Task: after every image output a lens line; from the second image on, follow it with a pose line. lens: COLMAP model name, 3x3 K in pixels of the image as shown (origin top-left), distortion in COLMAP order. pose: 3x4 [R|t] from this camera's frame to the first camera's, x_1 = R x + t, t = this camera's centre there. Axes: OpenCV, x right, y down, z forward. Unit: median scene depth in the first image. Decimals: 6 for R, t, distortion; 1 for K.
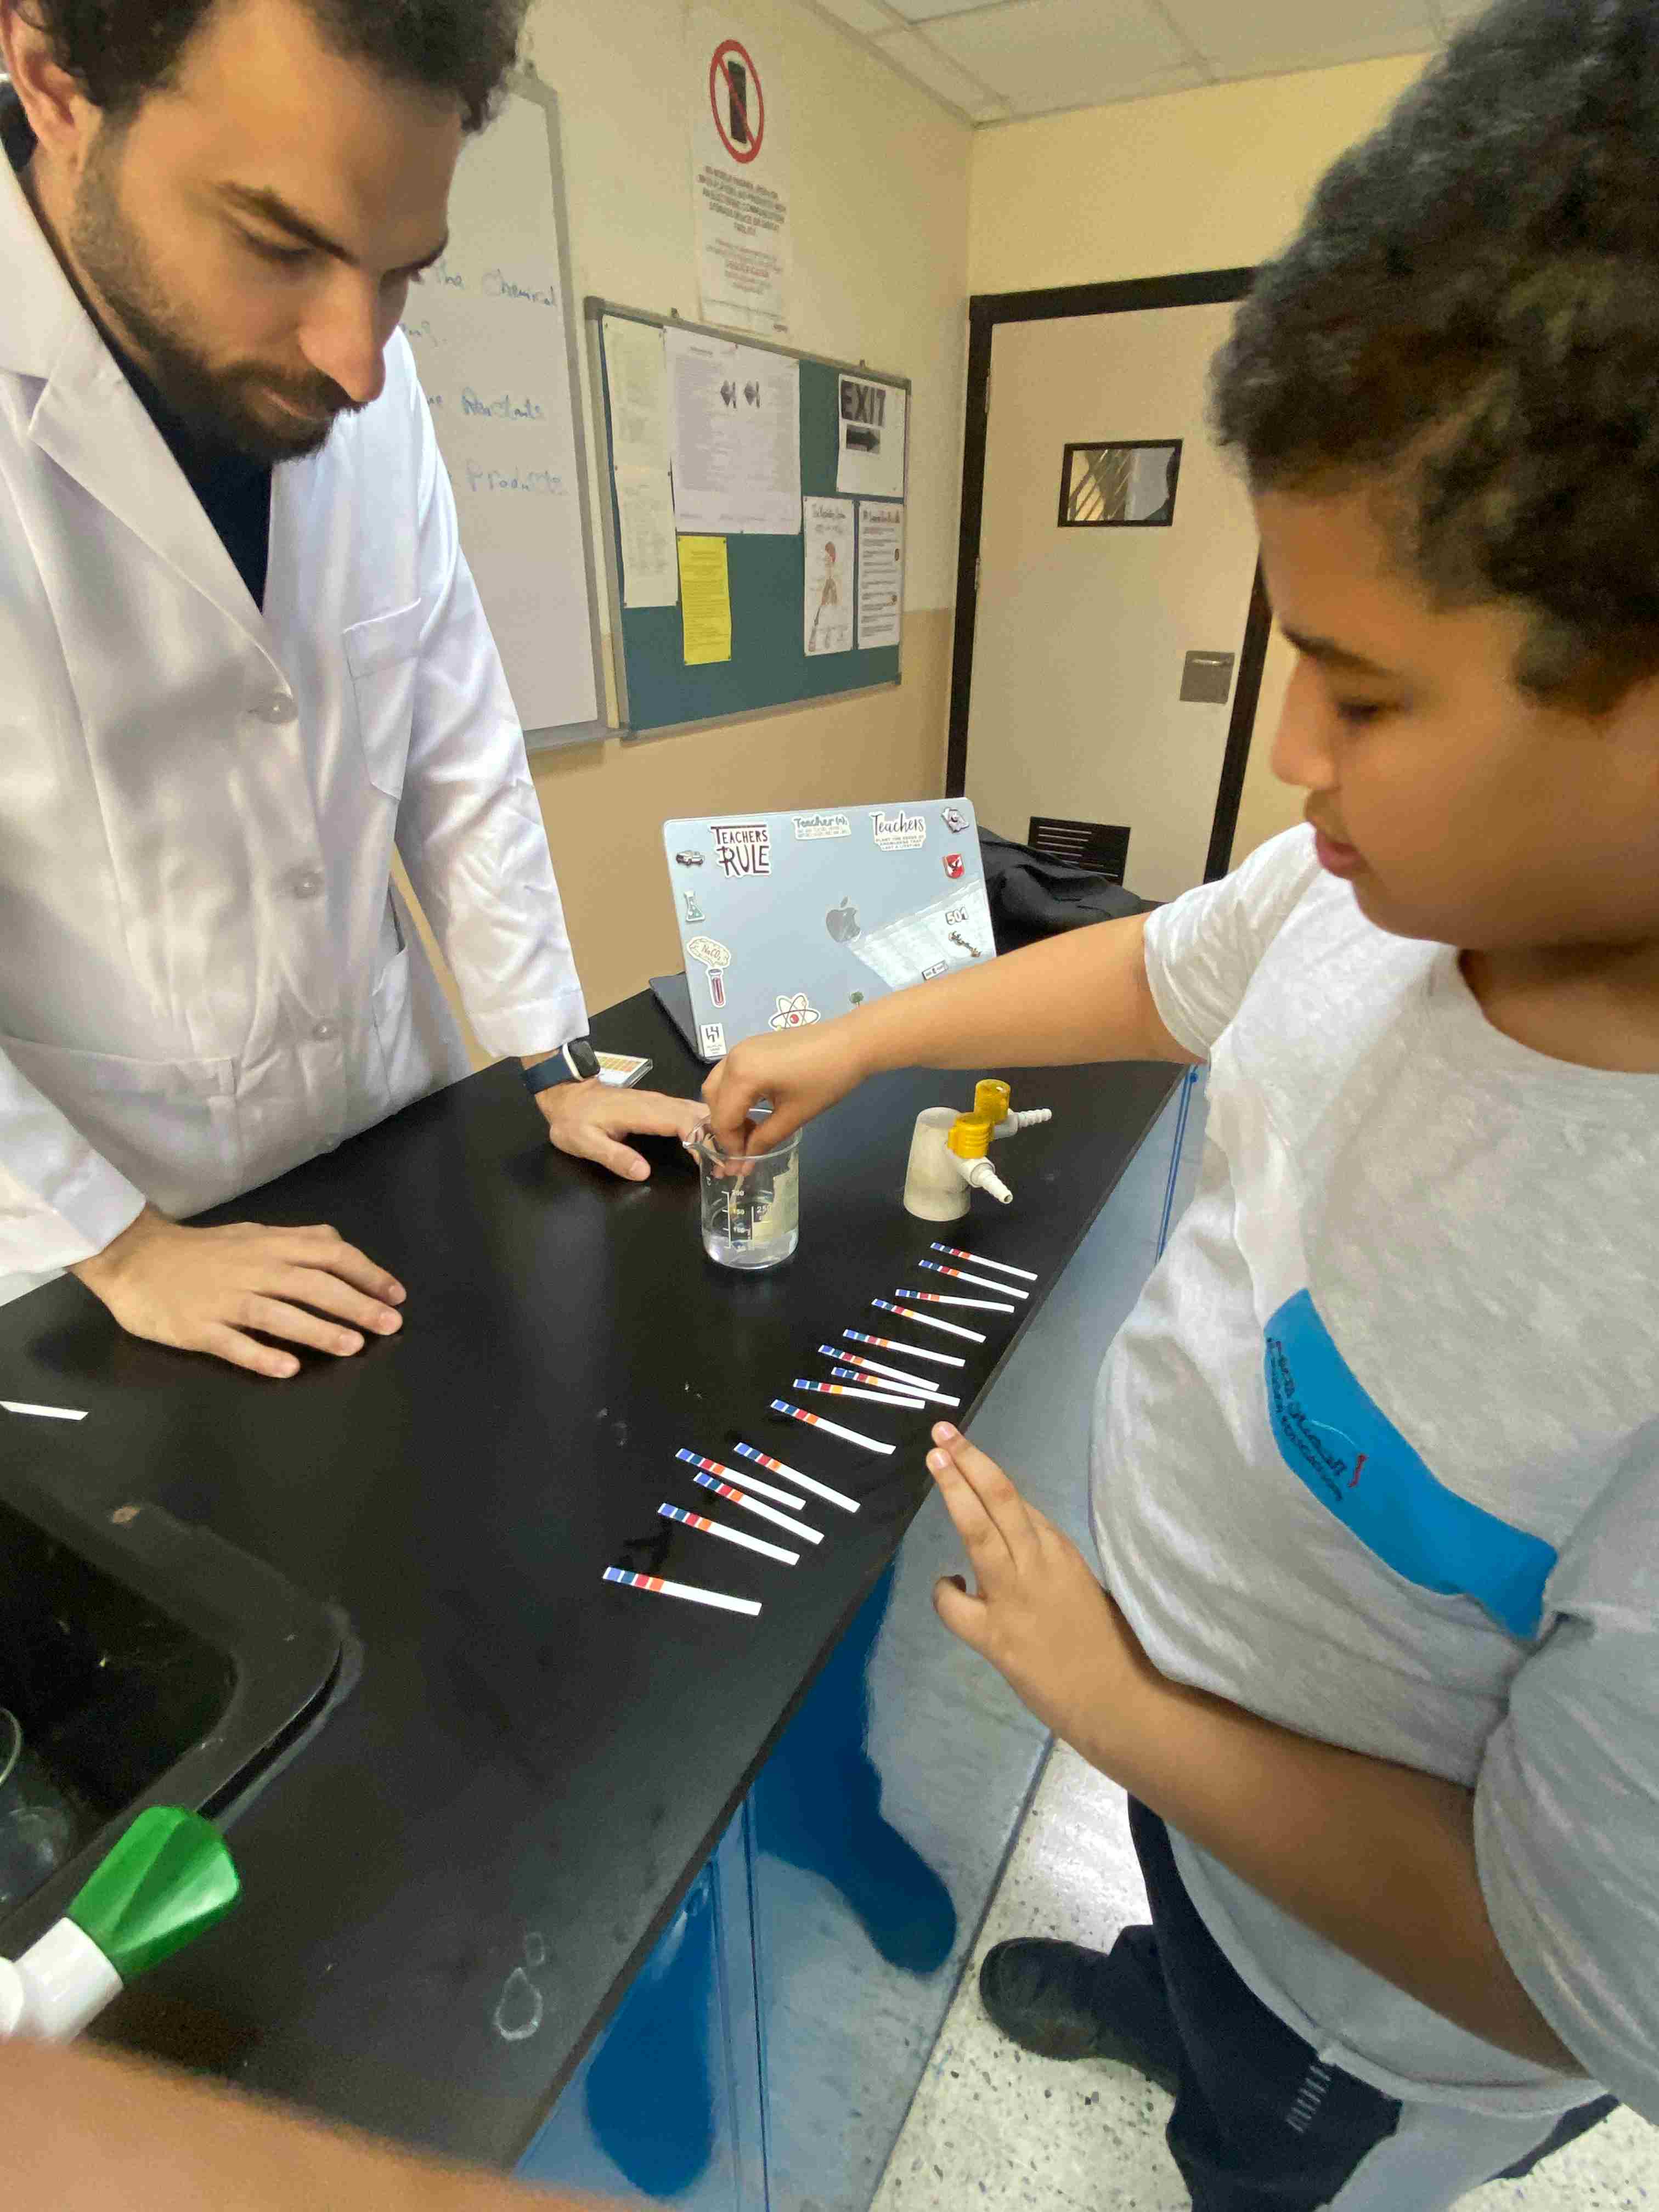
lens RADIAL K [[1090.7, 0, 840.7], [0, 1090.7, 1106.3], [0, 0, 1]] dist [0.007068, -0.014771]
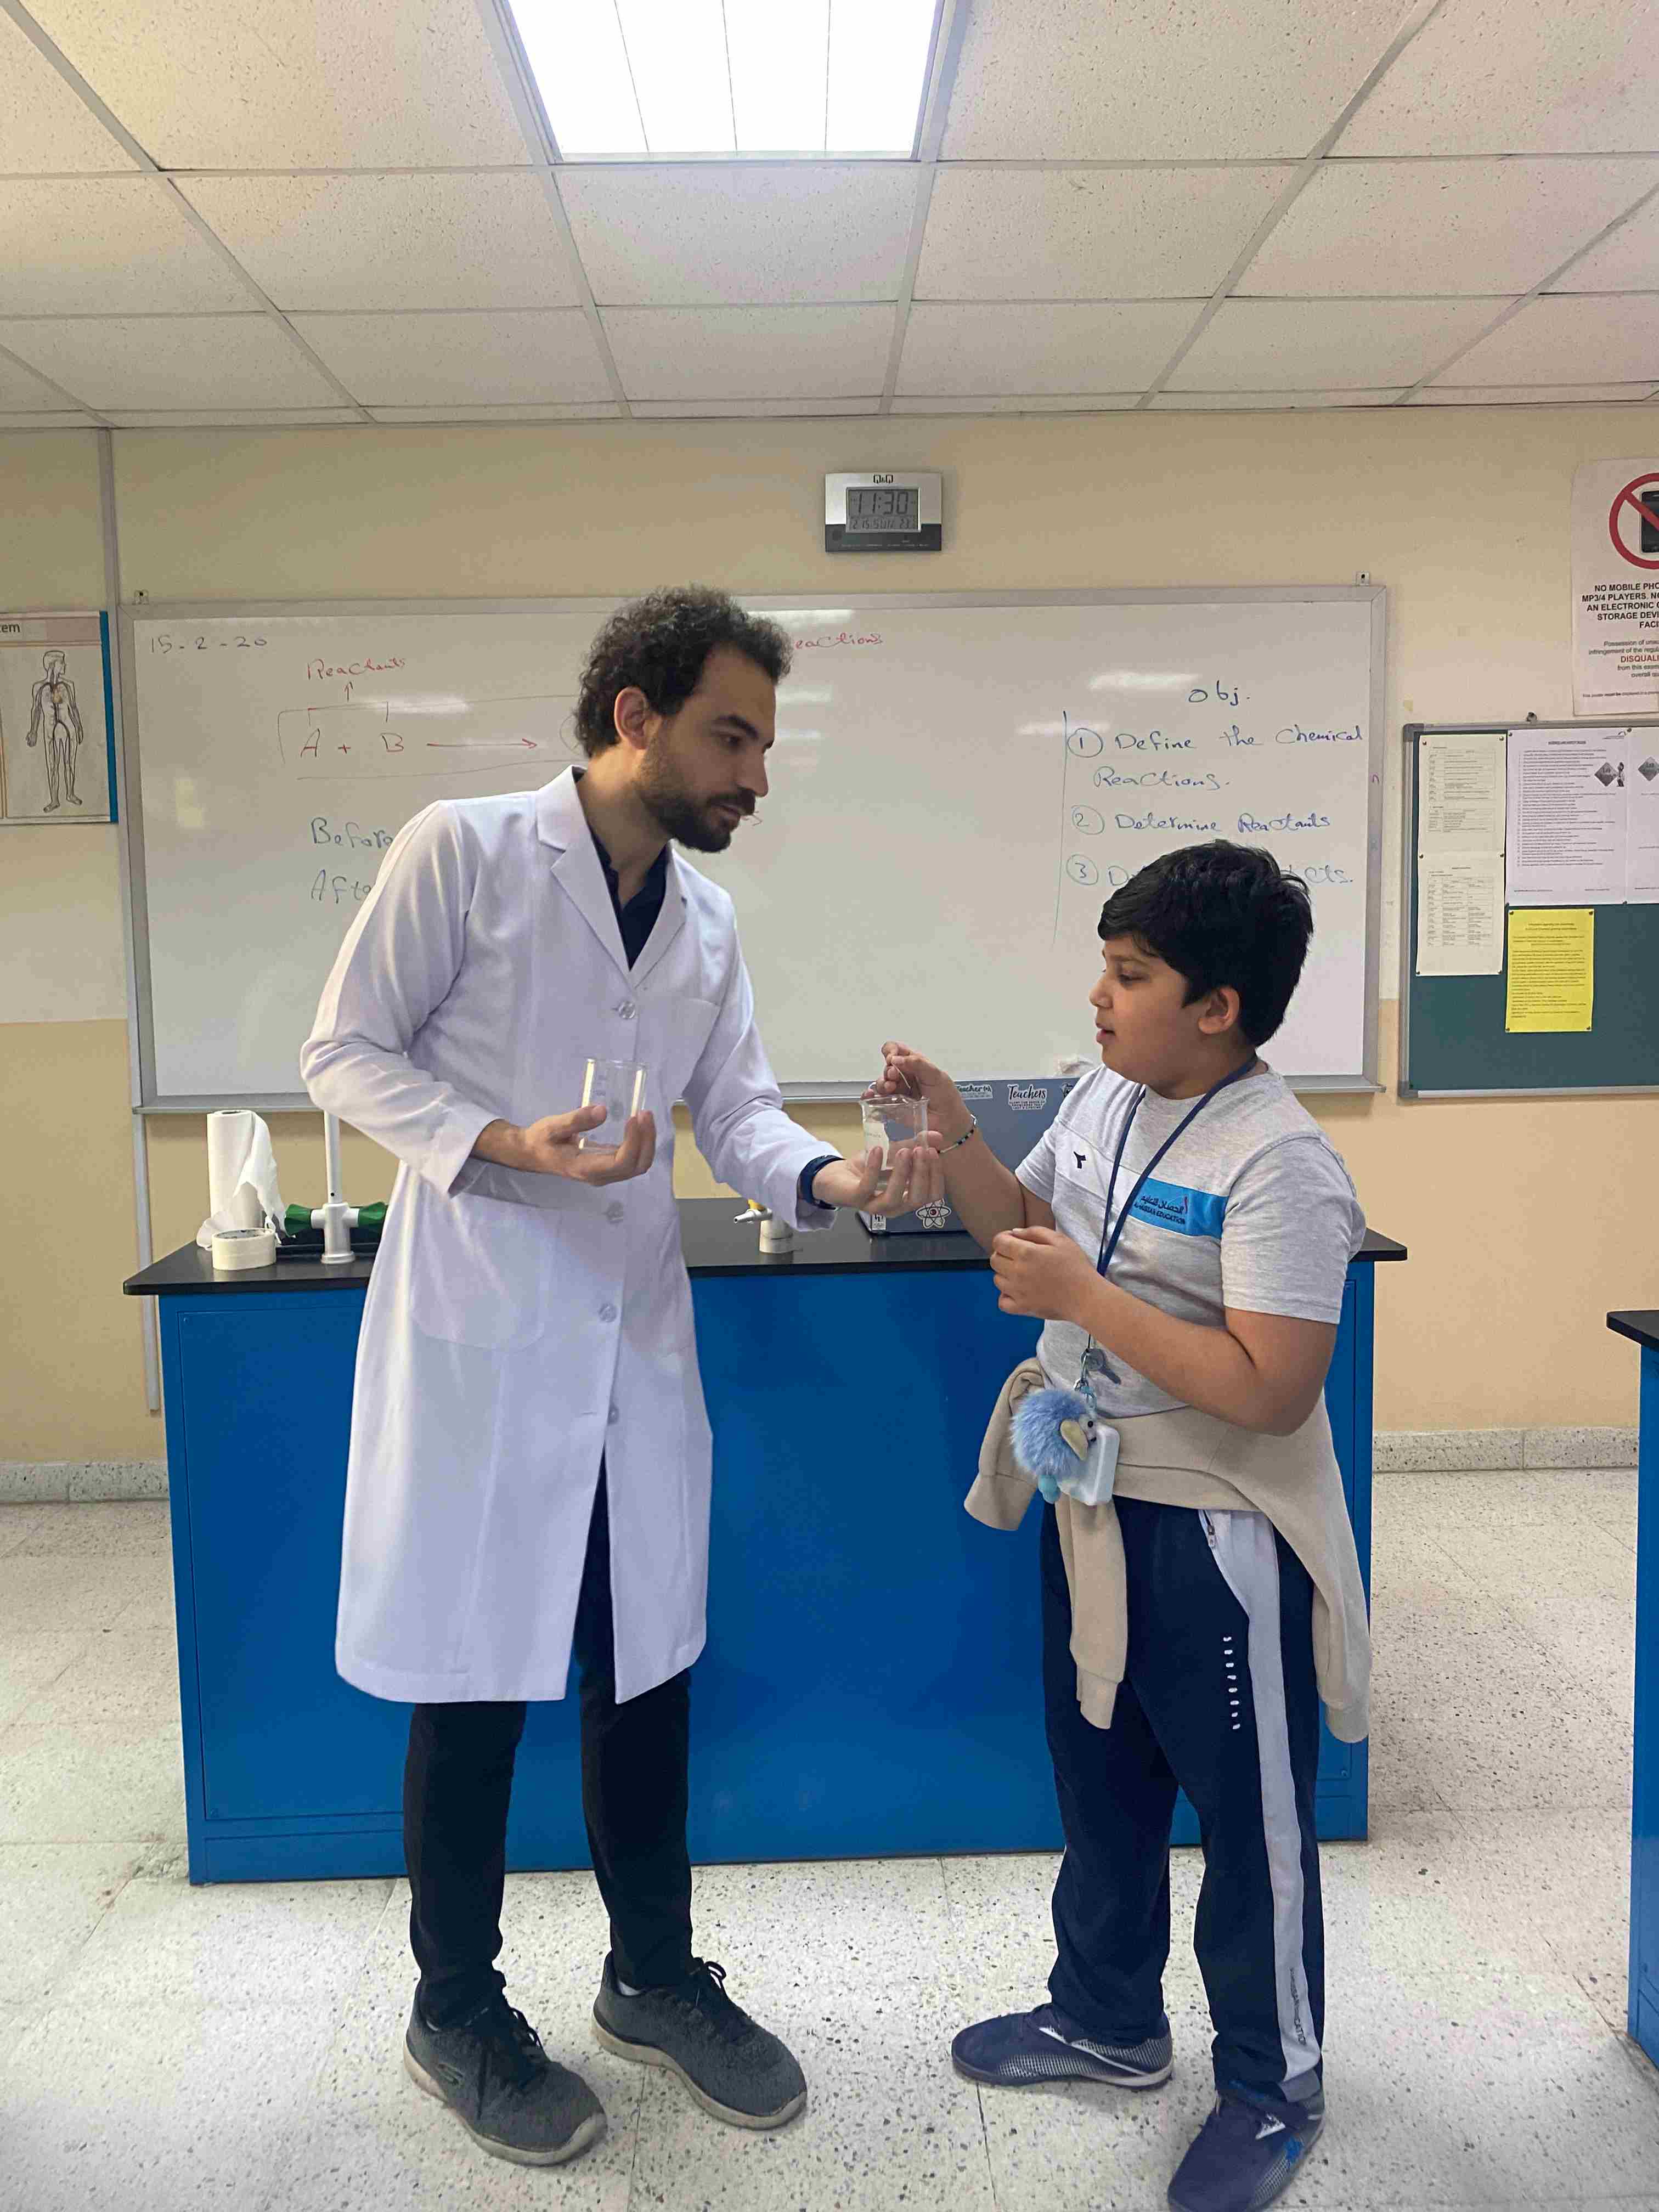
lens RADIAL K [[1699.7, 0, 815.6], [0, 1699.7, 1076.3], [0, 0, 1]] dist [0.003363, -0.013204]
pose [[0.505558, 0.068223, -0.860091, 0.892780], [-0.370863, 0.917261, -0.145234, 0.070445], [0.779020, 0.392400, 0.489031, -0.180141]]
